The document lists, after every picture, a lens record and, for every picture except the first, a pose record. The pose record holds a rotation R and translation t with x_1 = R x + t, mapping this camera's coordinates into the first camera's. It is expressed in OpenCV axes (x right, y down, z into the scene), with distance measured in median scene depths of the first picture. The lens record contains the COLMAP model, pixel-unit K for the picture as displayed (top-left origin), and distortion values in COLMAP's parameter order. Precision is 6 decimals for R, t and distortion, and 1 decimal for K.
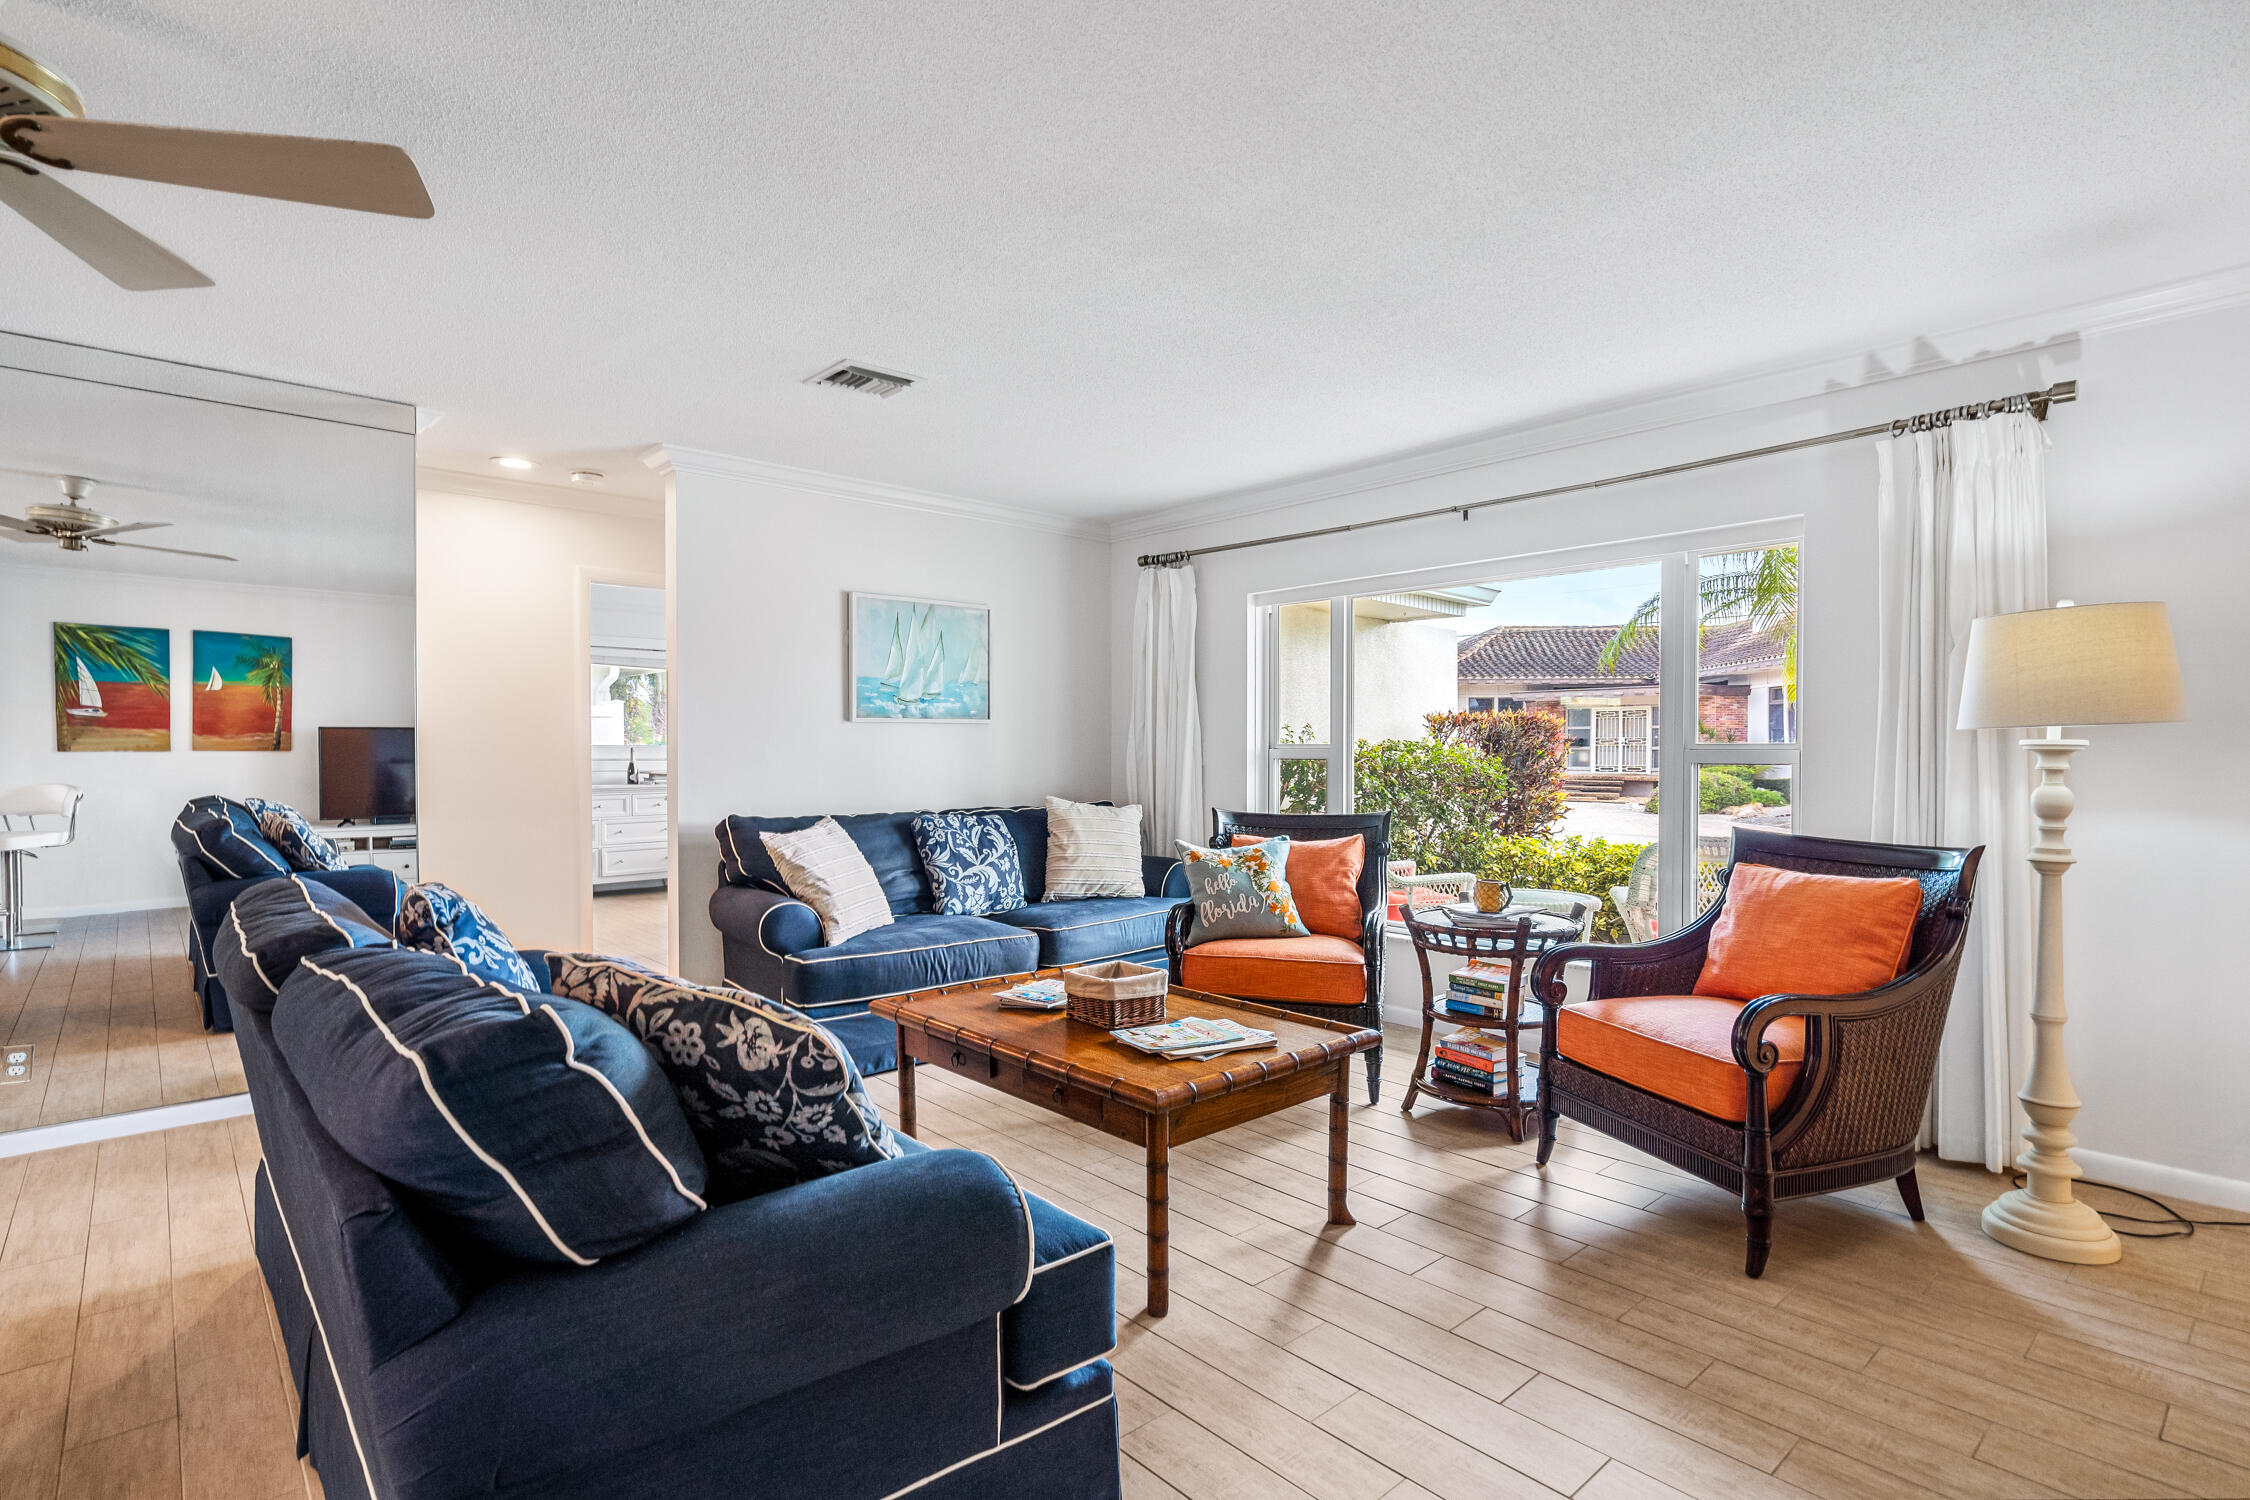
lens RADIAL K [[1094.0, 0, 1123.9], [0, 1094.0, 766.5], [0, 0, 1]] dist [0.001561, 0.000667]
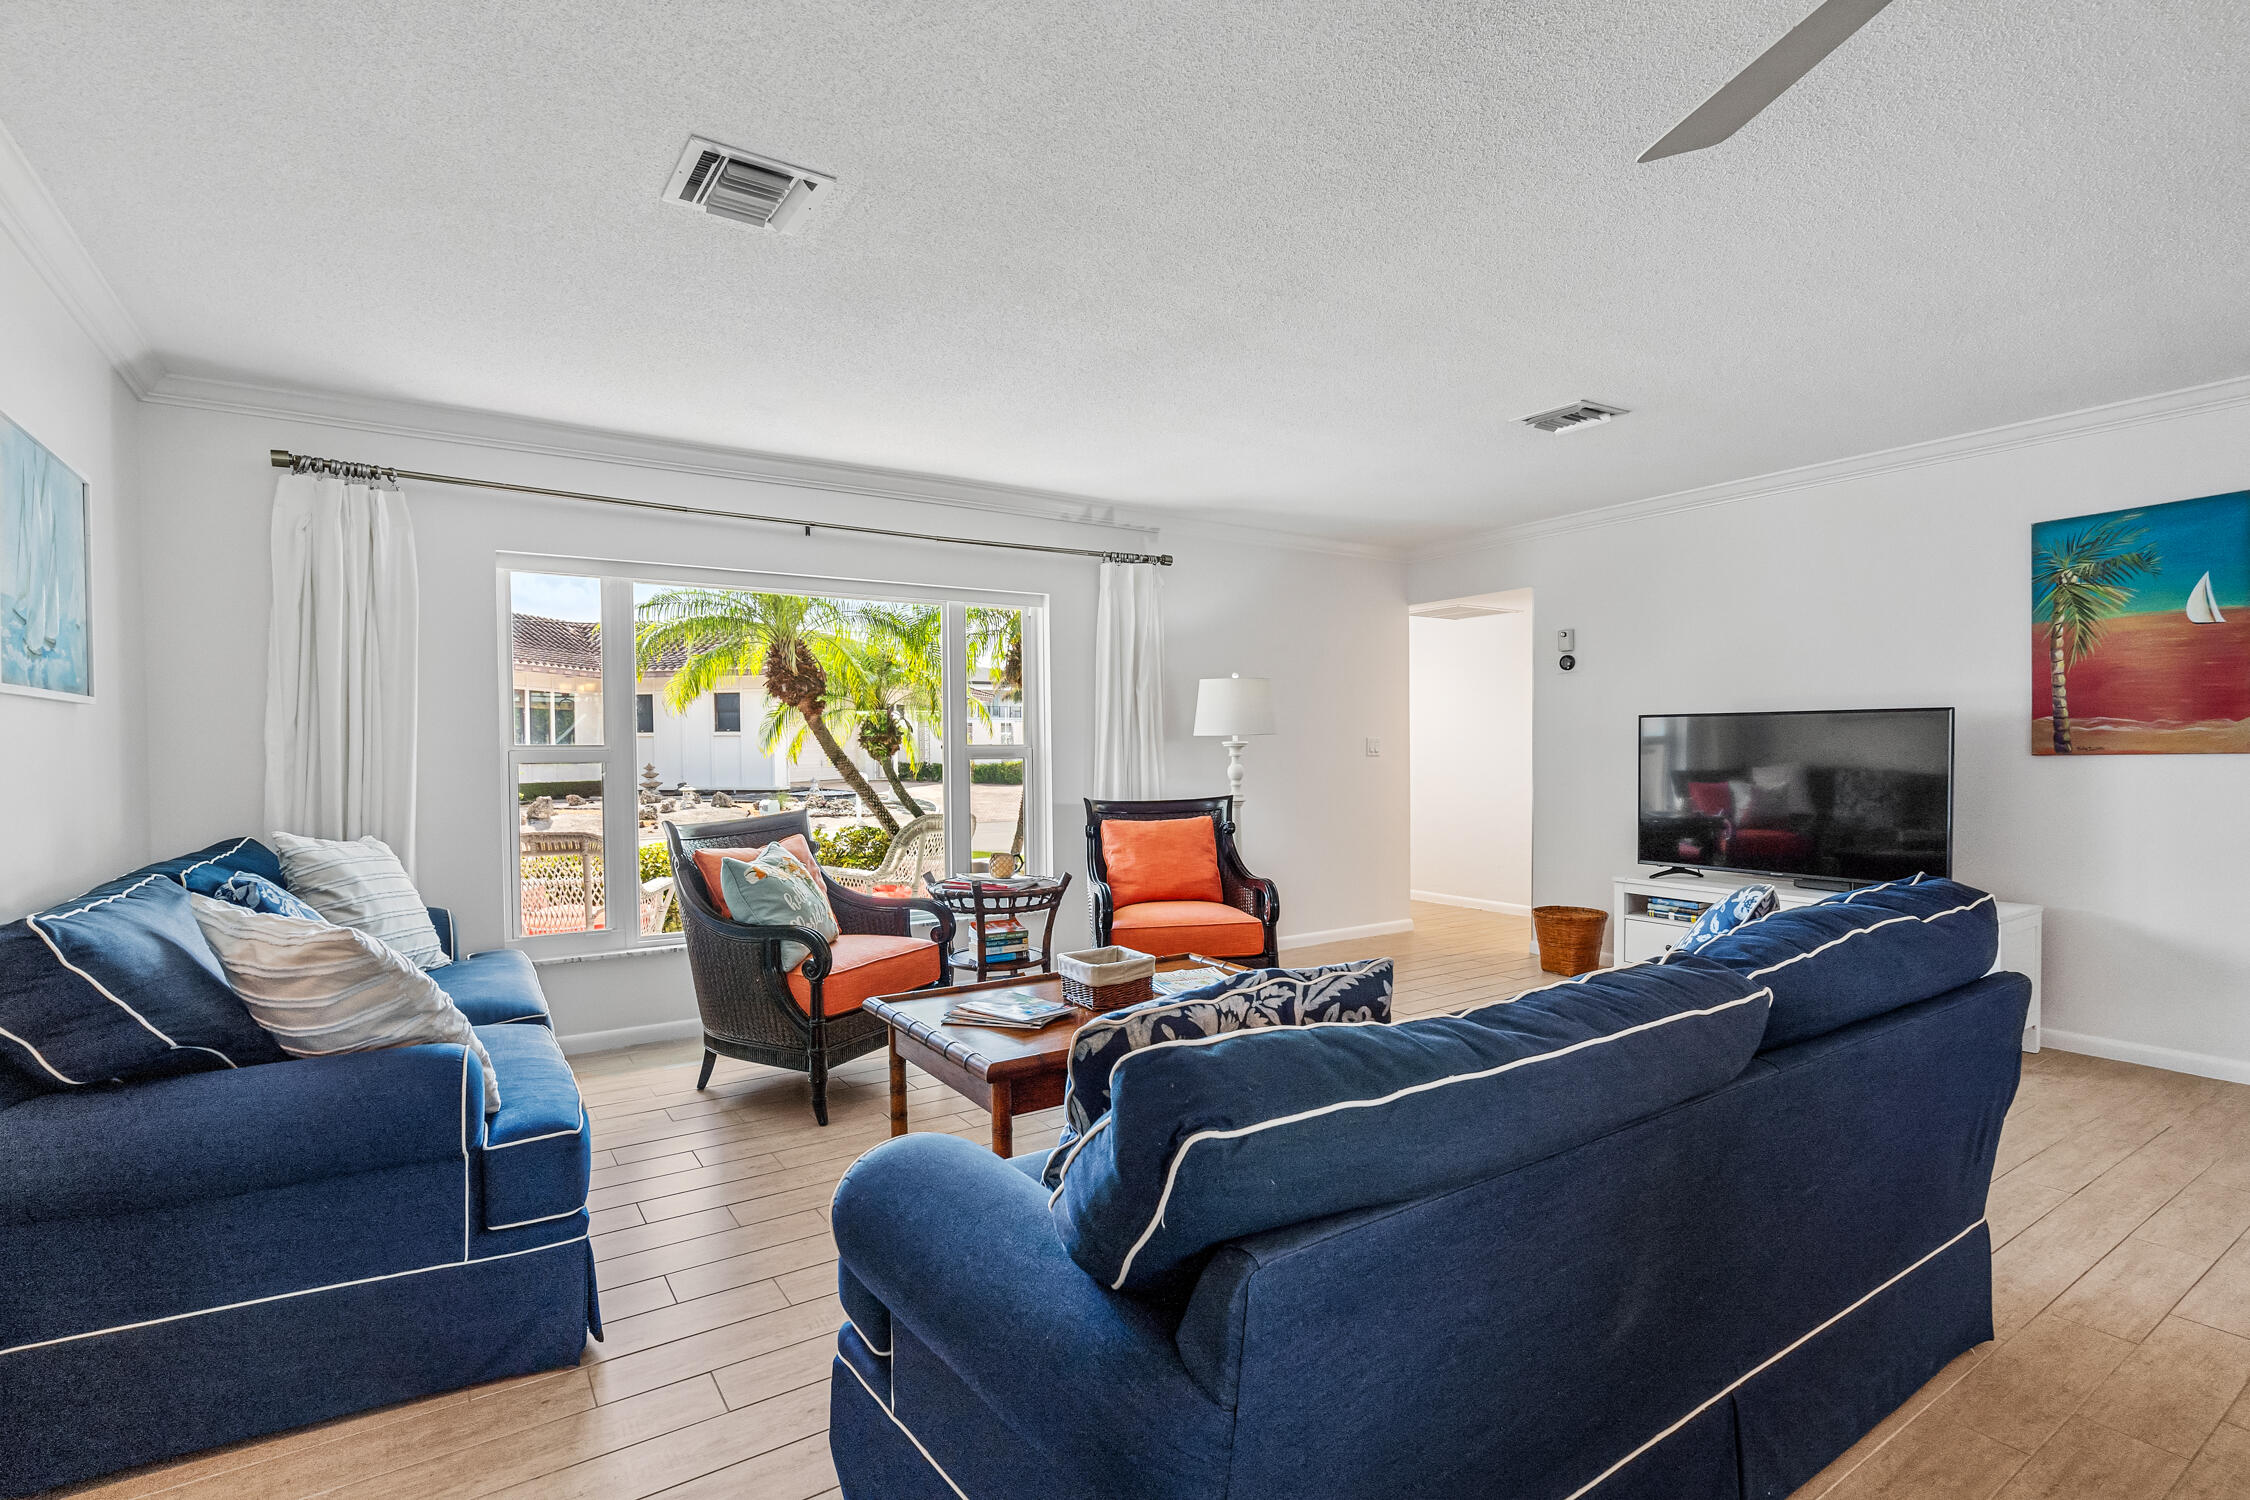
lens RADIAL K [[1063.3, 0, 1124.1], [0, 1063.3, 754.1], [0, 0, 1]] dist [-0.015635, 0.001376]
pose [[0.144384, -0.005004, 0.989509, -0.727783], [0.024403, 0.999701, 0.001495, -0.005134], [-0.989221, 0.023932, 0.144463, 0.591623]]
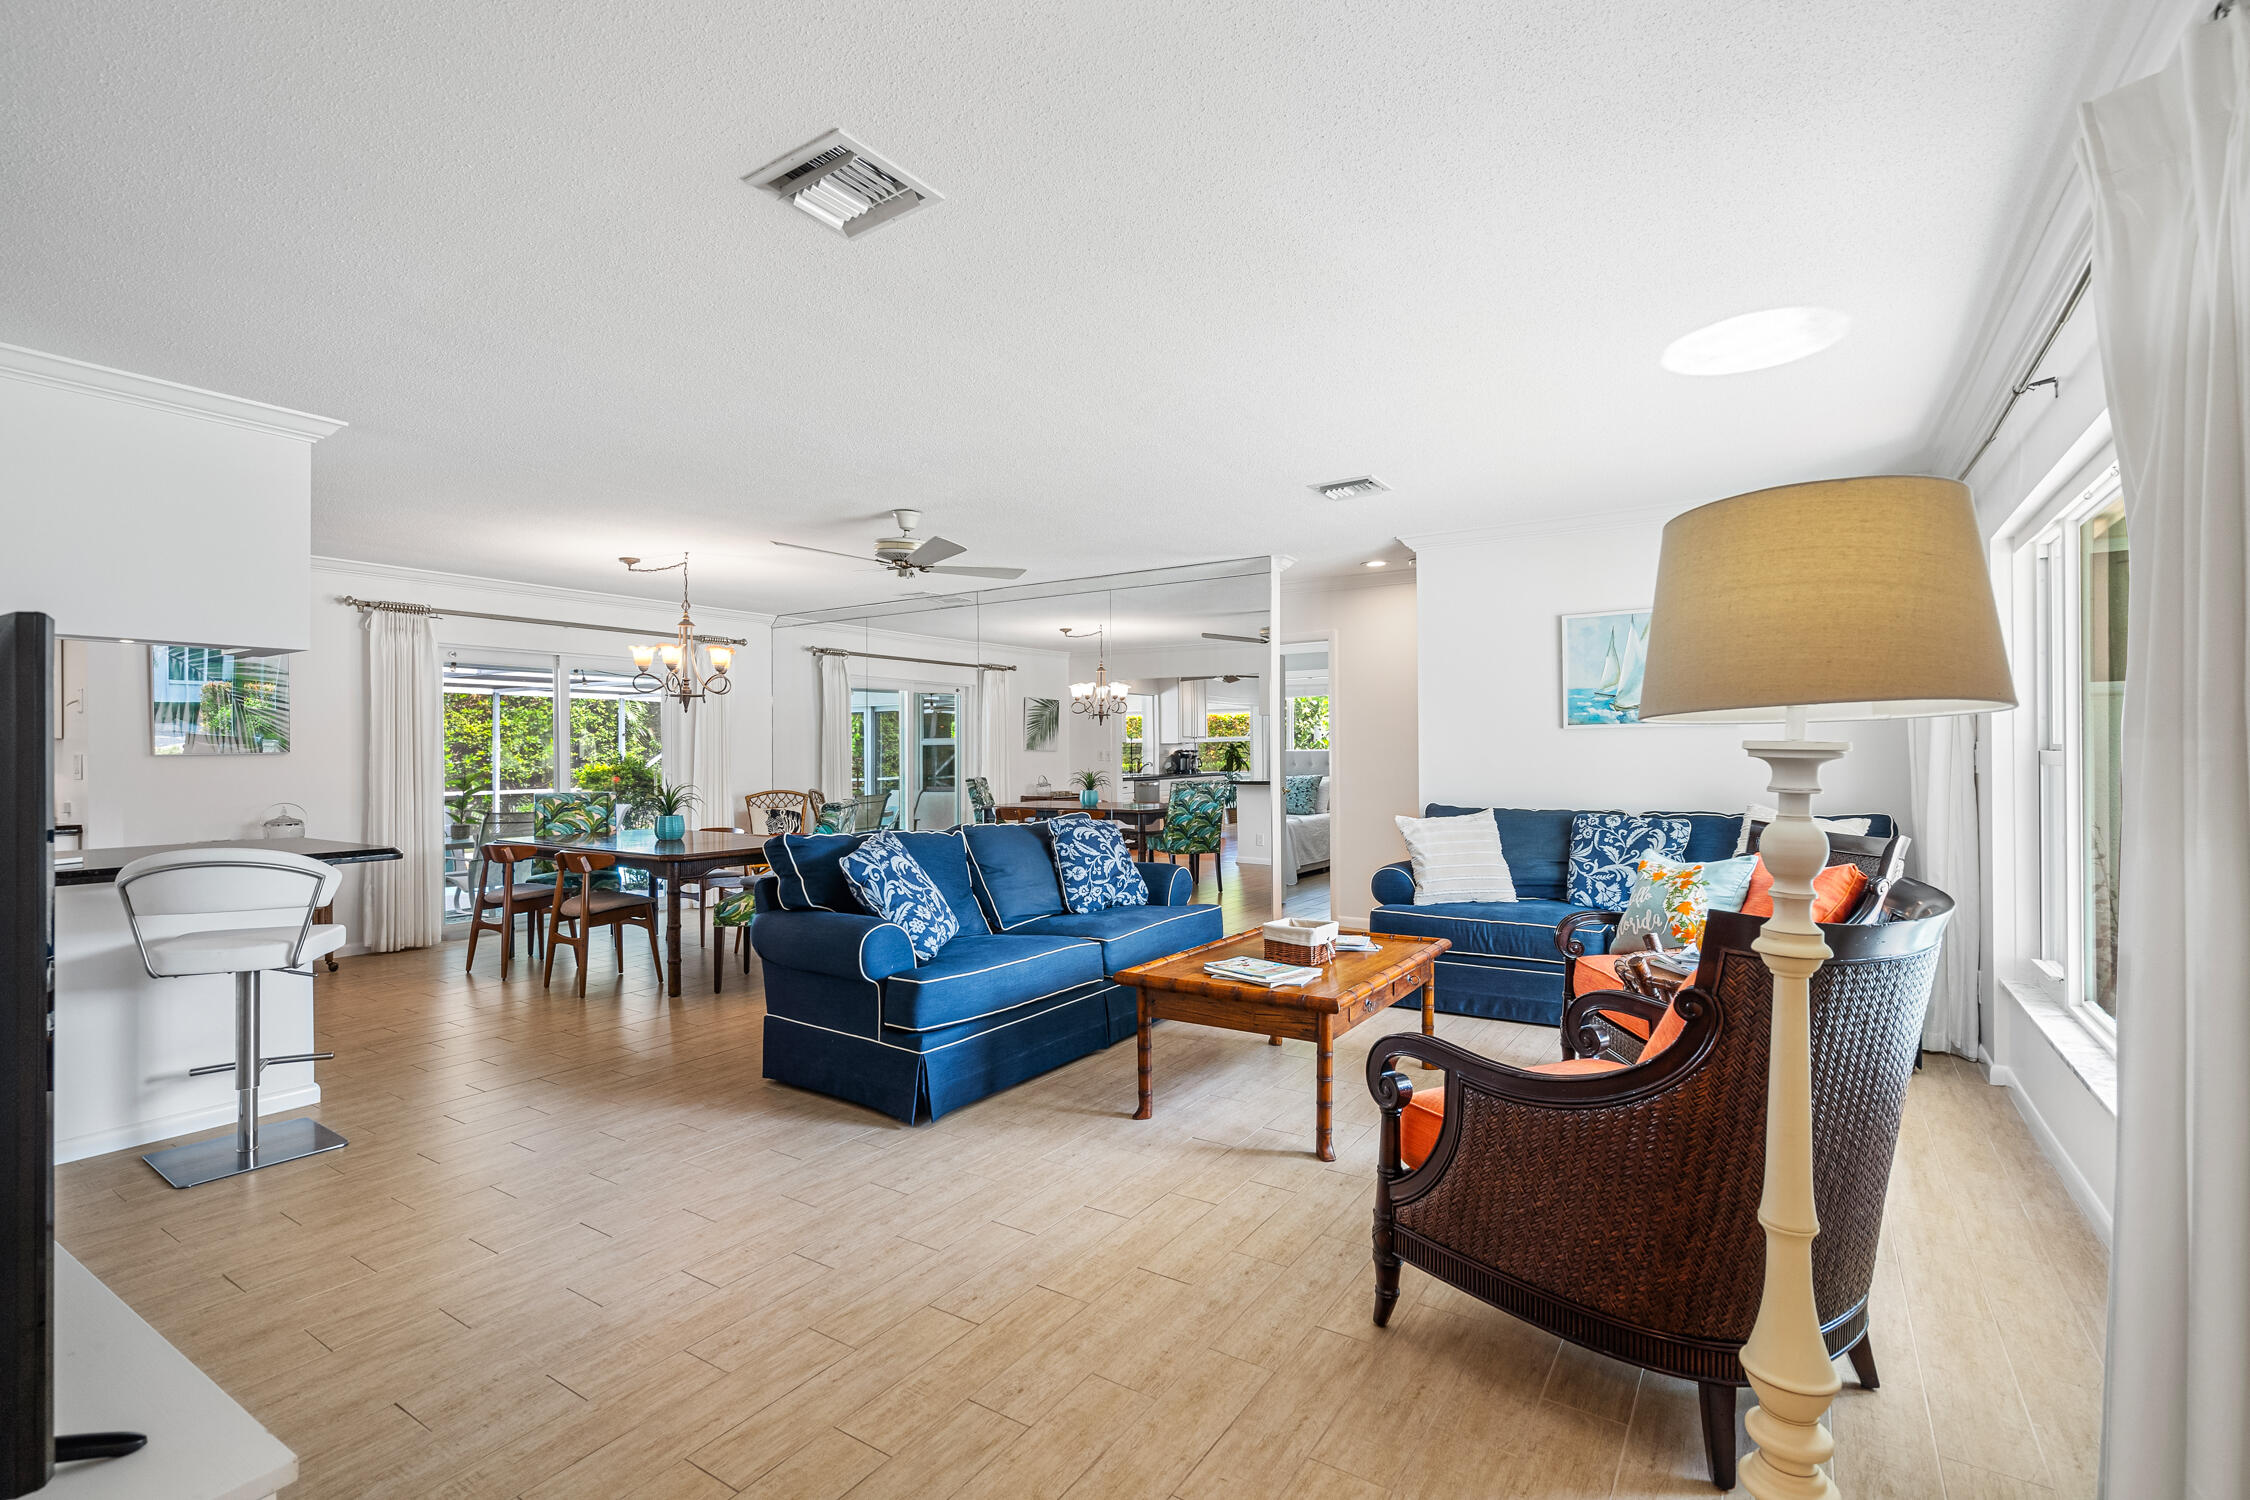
lens RADIAL K [[1033.1, 0, 1124.5], [0, 1033.1, 747.0], [0, 0, 1]] dist [0.000620, 0.001017]
pose [[0.273245, -0.004440, -0.961934, 0.801190], [-0.014039, 0.999864, -0.008603, -0.007679], [0.961842, 0.015856, 0.273145, 0.320044]]
